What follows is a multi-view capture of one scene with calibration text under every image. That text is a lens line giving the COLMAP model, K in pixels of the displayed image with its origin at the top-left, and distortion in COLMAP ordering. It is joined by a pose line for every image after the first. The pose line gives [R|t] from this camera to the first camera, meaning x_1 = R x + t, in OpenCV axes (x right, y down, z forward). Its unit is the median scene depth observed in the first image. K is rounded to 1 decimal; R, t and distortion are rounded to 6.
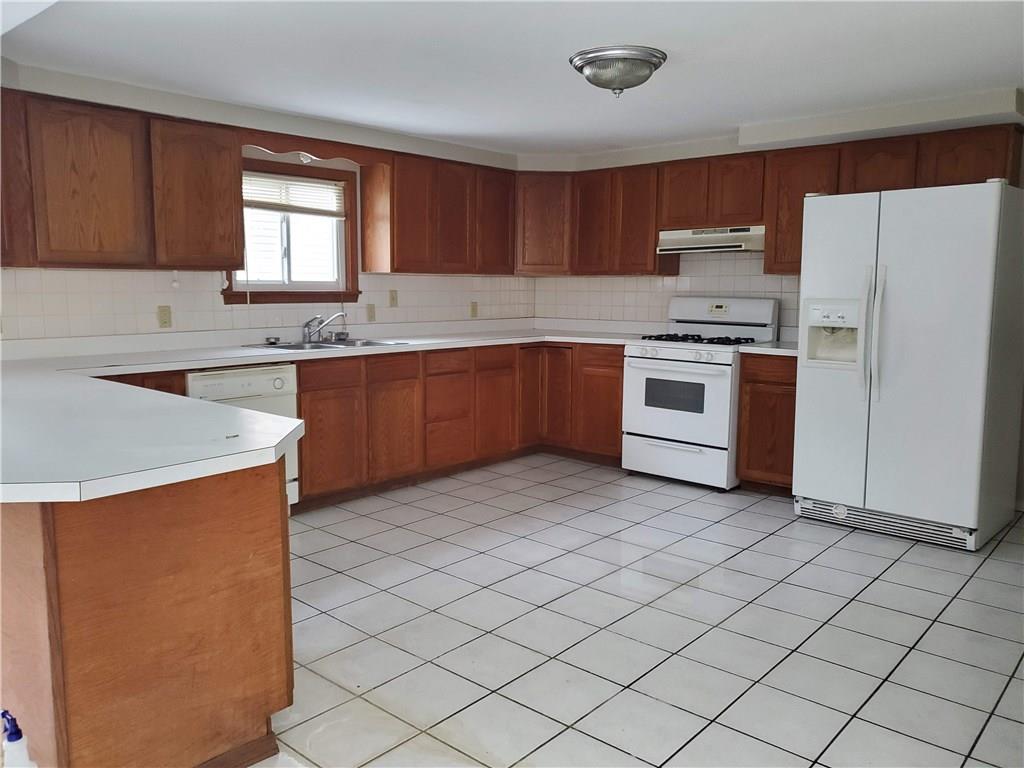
lens RADIAL K [[792.0, 0, 512.0], [0, 792.0, 384.0], [0, 0, 1]] dist [-0.001793, -0.007454]
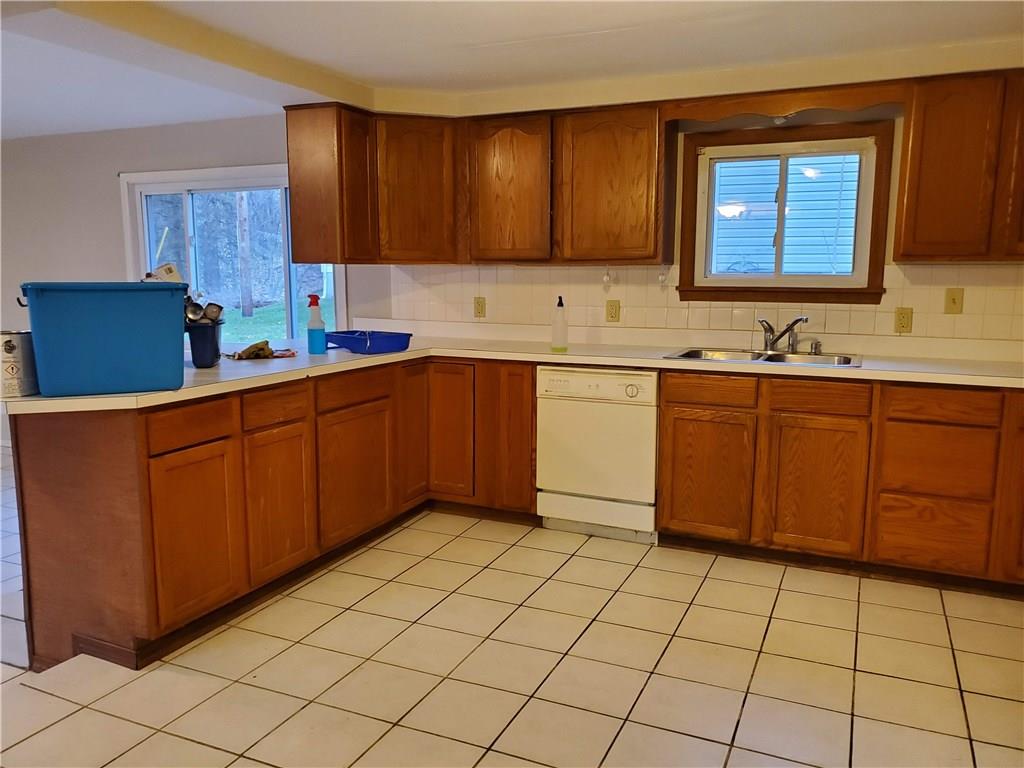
lens RADIAL K [[780.3, 0, 512.0], [0, 780.3, 384.0], [0, 0, 1]] dist [0.003000, 0.001020]
pose [[0.281437, 0.128953, -0.950876, 0.417584], [-0.125074, 0.987405, 0.096888, -0.064005], [0.951394, 0.091662, 0.294021, 0.527047]]
